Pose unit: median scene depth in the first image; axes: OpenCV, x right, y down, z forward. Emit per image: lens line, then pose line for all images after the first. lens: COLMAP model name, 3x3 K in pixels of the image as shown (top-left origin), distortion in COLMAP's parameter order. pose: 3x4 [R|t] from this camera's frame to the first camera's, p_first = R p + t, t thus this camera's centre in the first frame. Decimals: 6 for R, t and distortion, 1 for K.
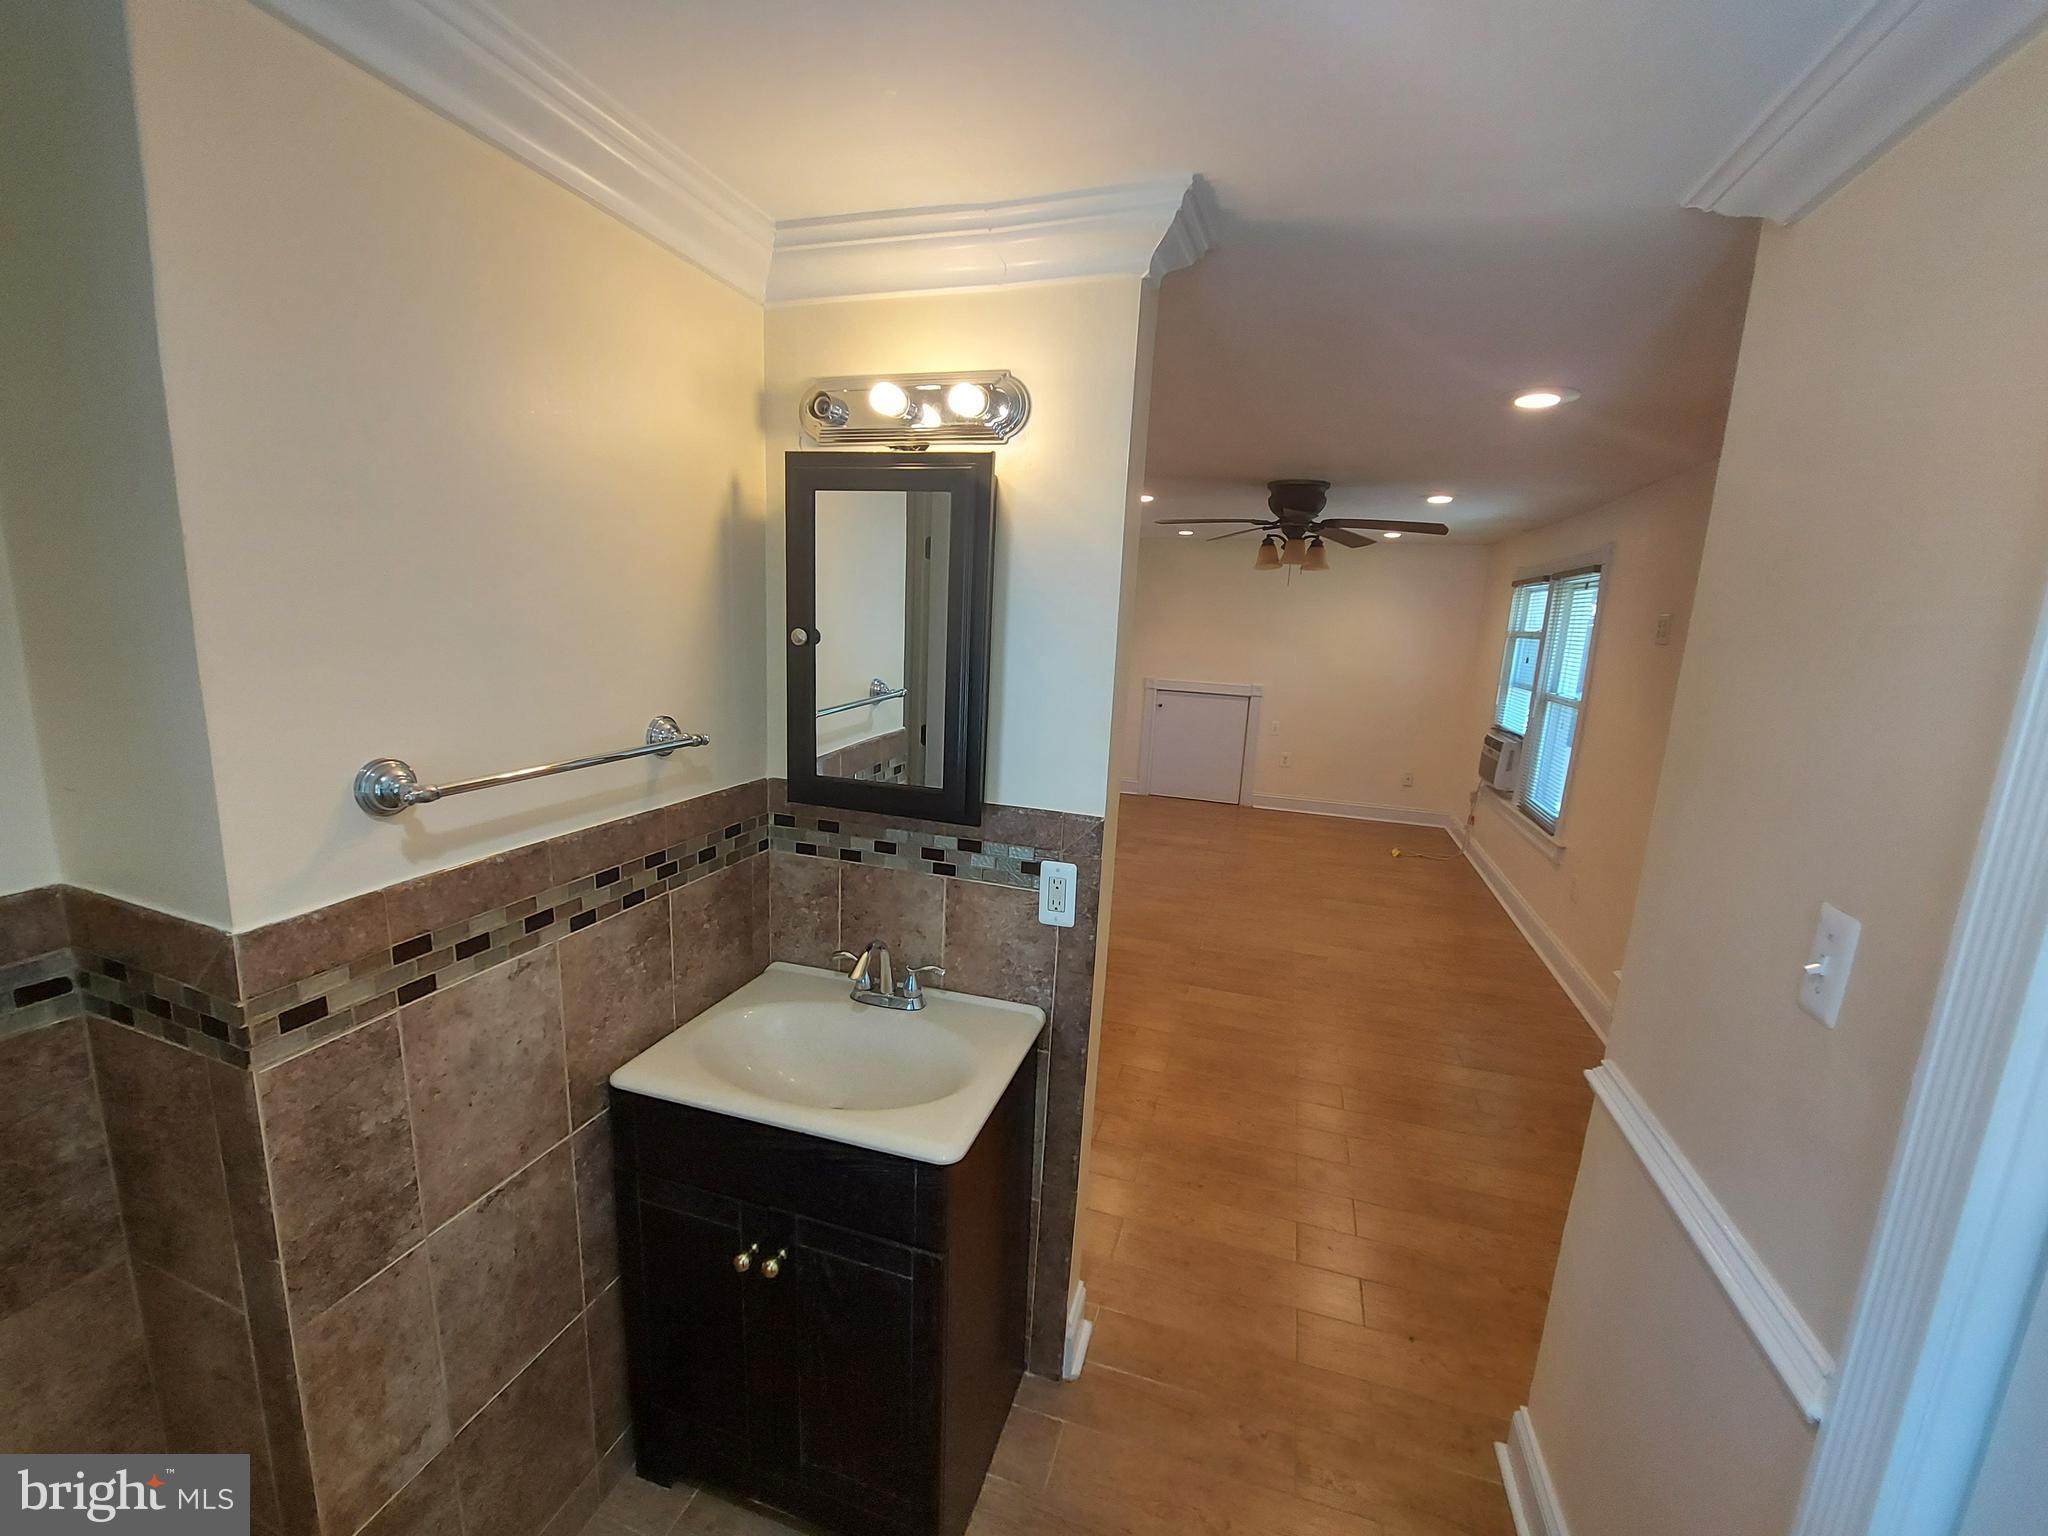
lens RADIAL K [[820.8, 0, 1038.2], [0, 820.8, 766.8], [0, 0, 1]] dist [-0.014228, 0.000382]
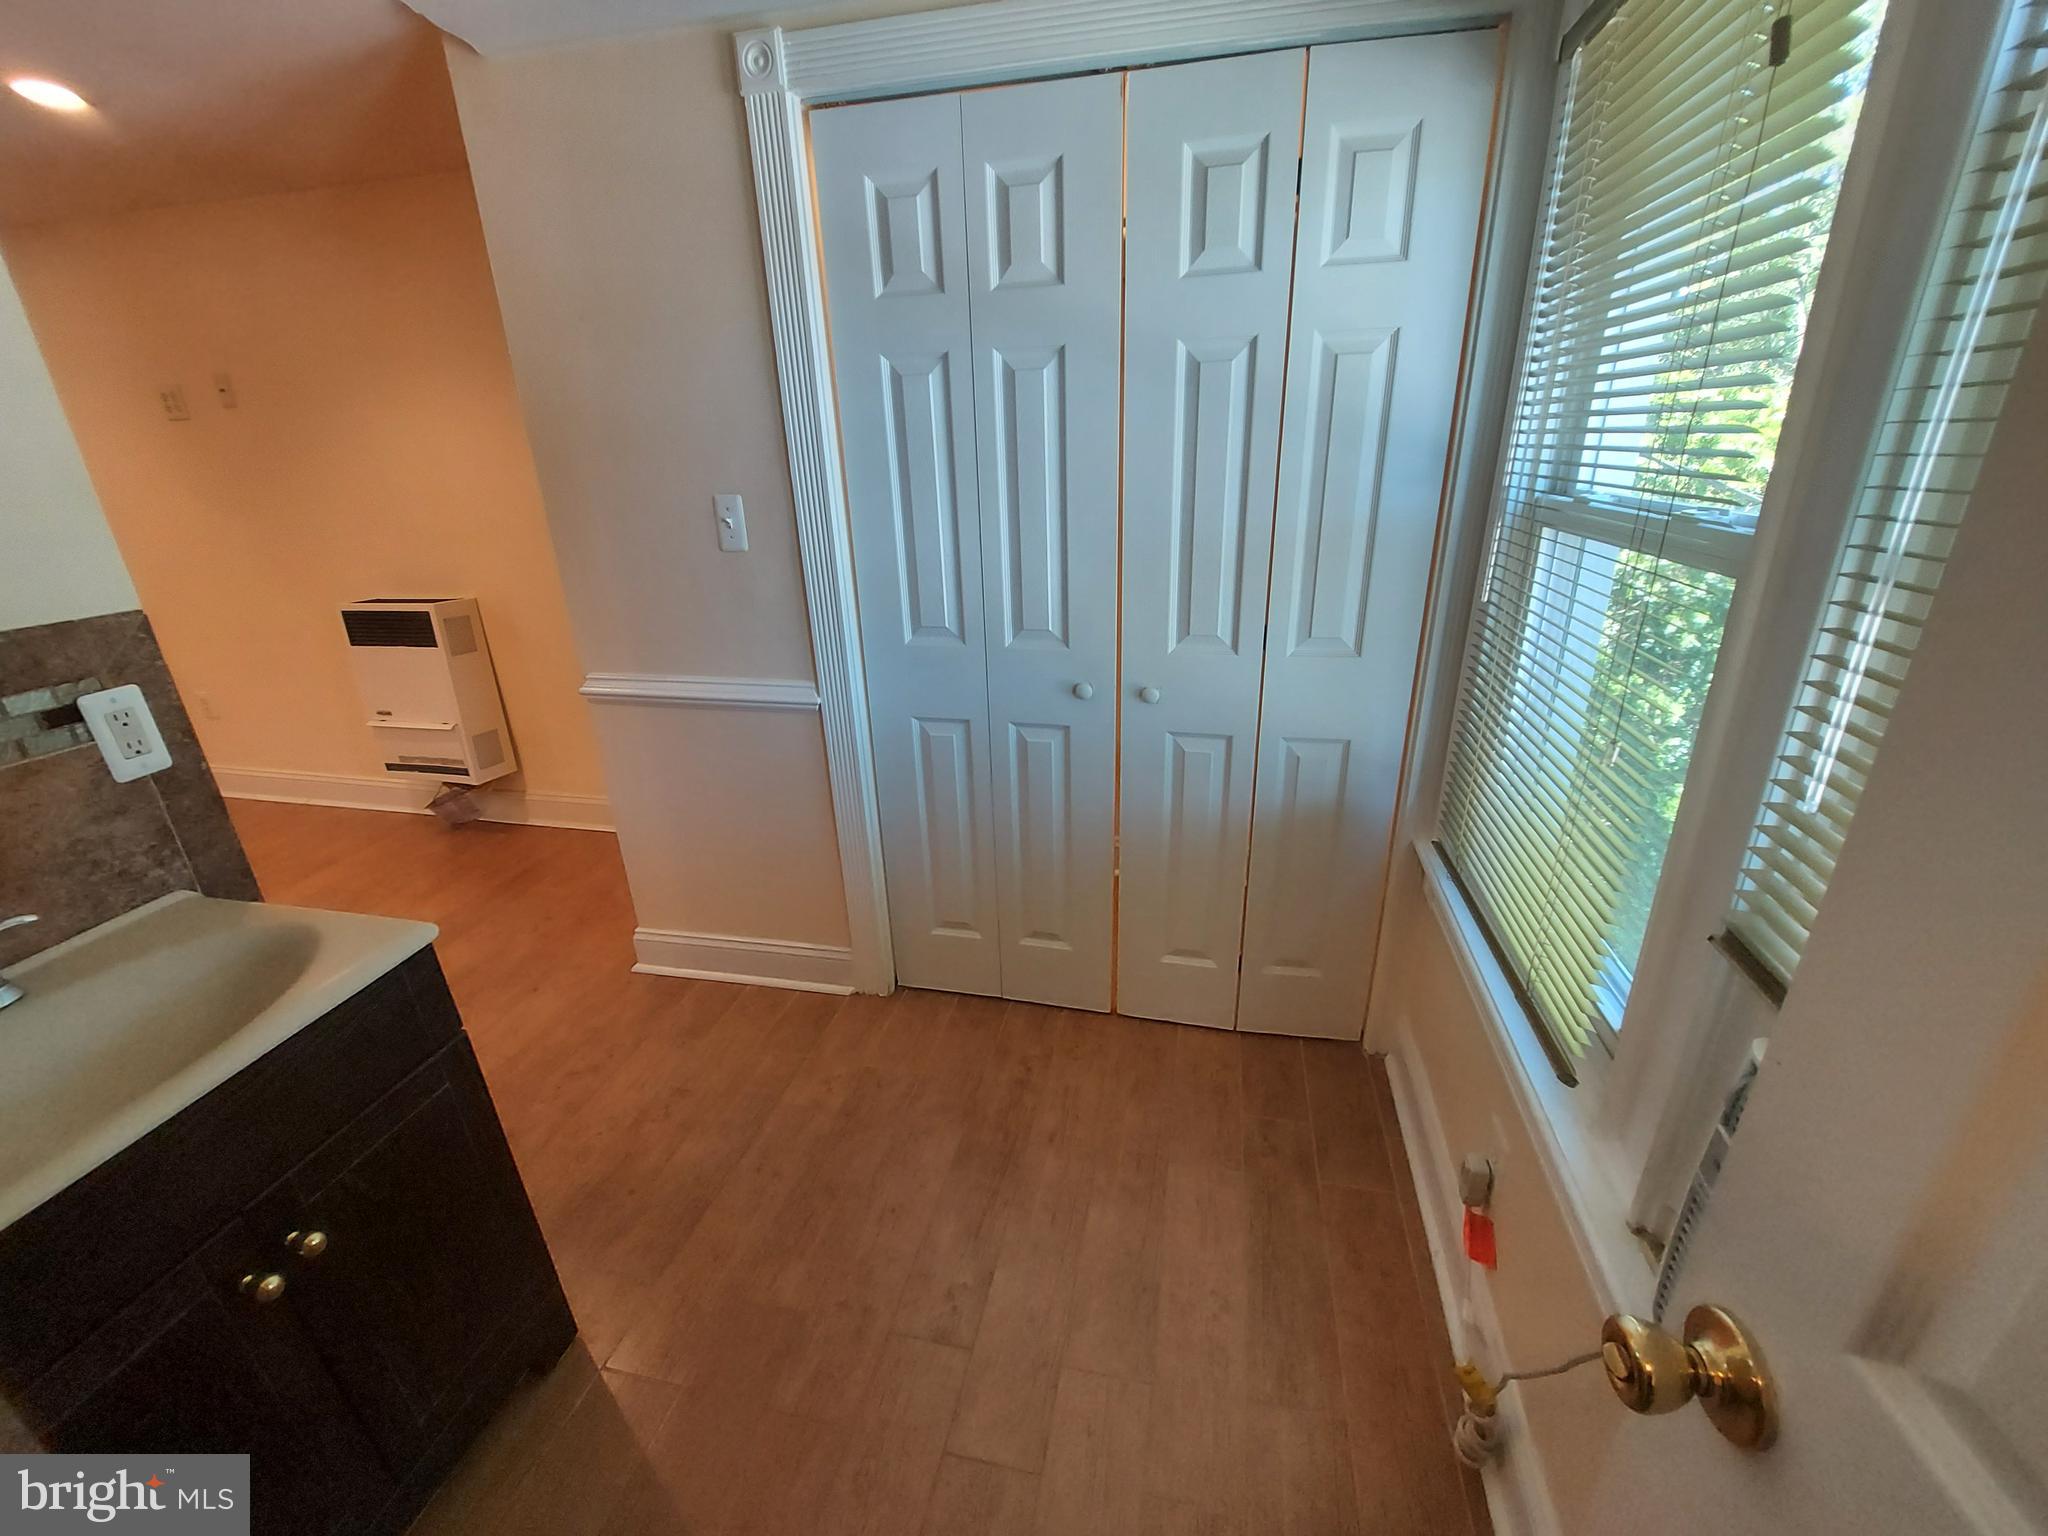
lens RADIAL K [[820.8, 0, 1026.5], [0, 820.8, 769.4], [0, 0, 1]] dist [-0.014228, 0.000382]
pose [[-0.083248, -0.408913, 0.908768, -0.648995], [0.205238, 0.885348, 0.417176, 0.043248], [-0.975165, 0.221243, 0.010221, 0.196680]]
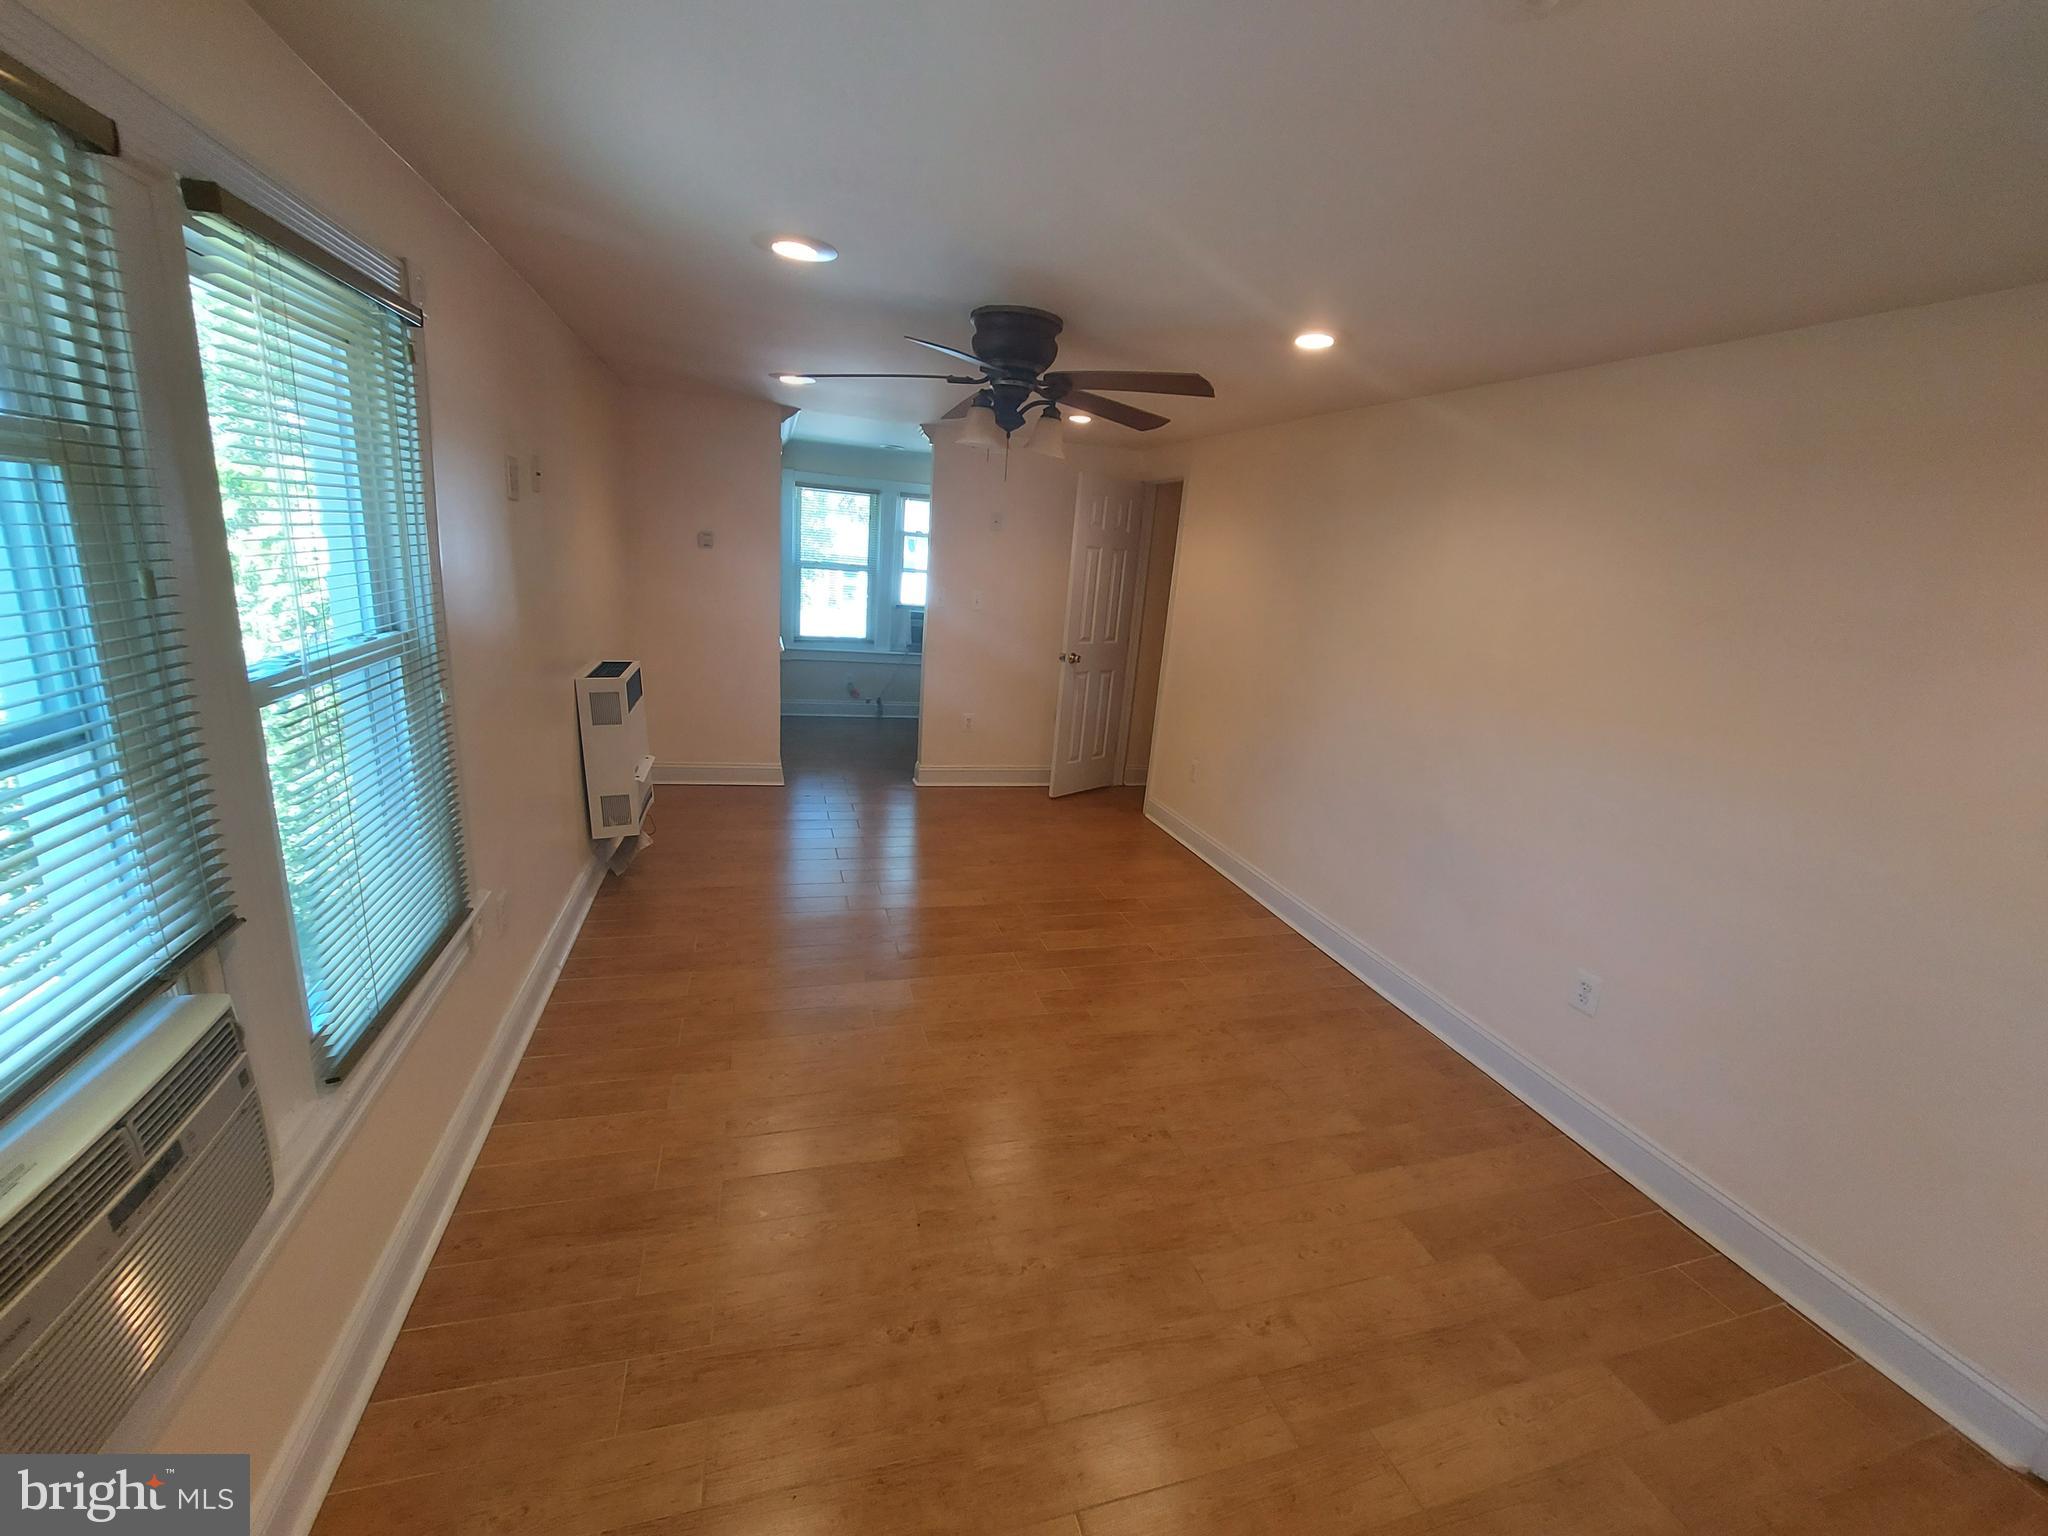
lens RADIAL K [[820.8, 0, 1027.2], [0, 820.8, 765.6], [0, 0, 1]] dist [-0.014228, 0.000382]
pose [[-0.818839, 0.032691, -0.573091, 1.500163], [-0.226254, 0.899172, 0.374566, -0.586344], [0.527552, 0.436373, -0.728881, 3.526823]]
